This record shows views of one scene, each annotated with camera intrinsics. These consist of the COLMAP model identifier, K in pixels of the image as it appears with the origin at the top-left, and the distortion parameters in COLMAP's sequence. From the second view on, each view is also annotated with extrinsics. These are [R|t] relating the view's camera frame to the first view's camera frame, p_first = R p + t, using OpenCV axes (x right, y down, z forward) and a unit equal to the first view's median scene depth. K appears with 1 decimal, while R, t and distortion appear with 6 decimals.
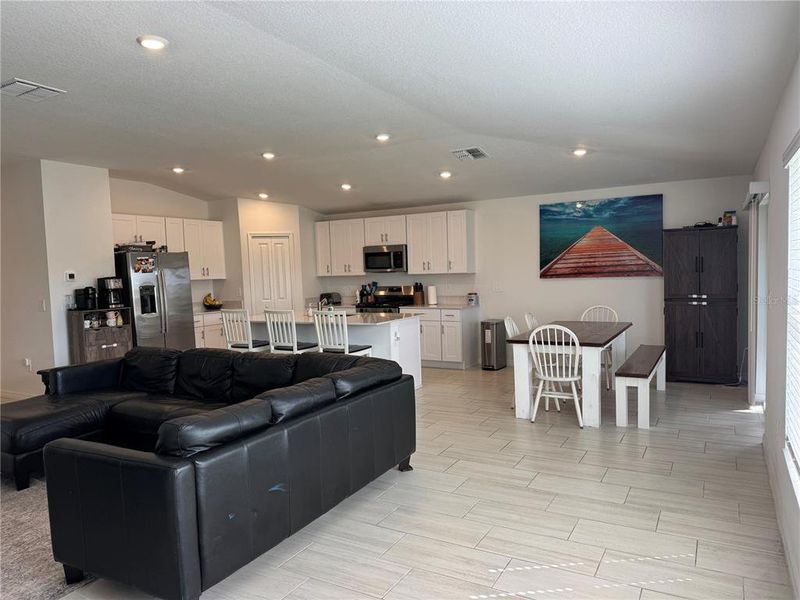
lens RADIAL K [[545.5, 0, 393.7], [0, 545.5, 302.8], [0, 0, 1]] dist [0.047628, -0.060654]
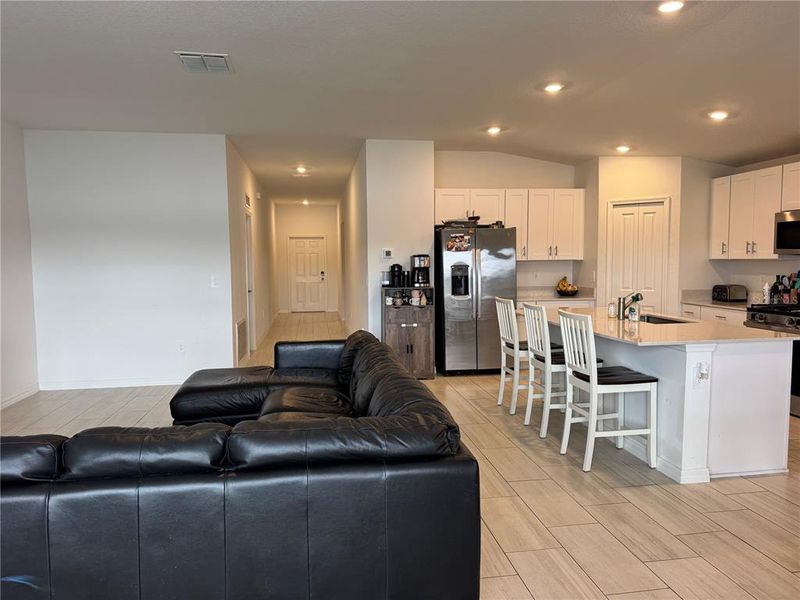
lens RADIAL K [[545.5, 0, 395.1], [0, 545.5, 303.5], [0, 0, 1]] dist [0.047628, -0.060654]
pose [[0.612169, 0.088329, -0.785778, 0.197783], [-0.057831, 0.996081, 0.066916, -0.020722], [0.788609, 0.004478, 0.614878, 0.331604]]
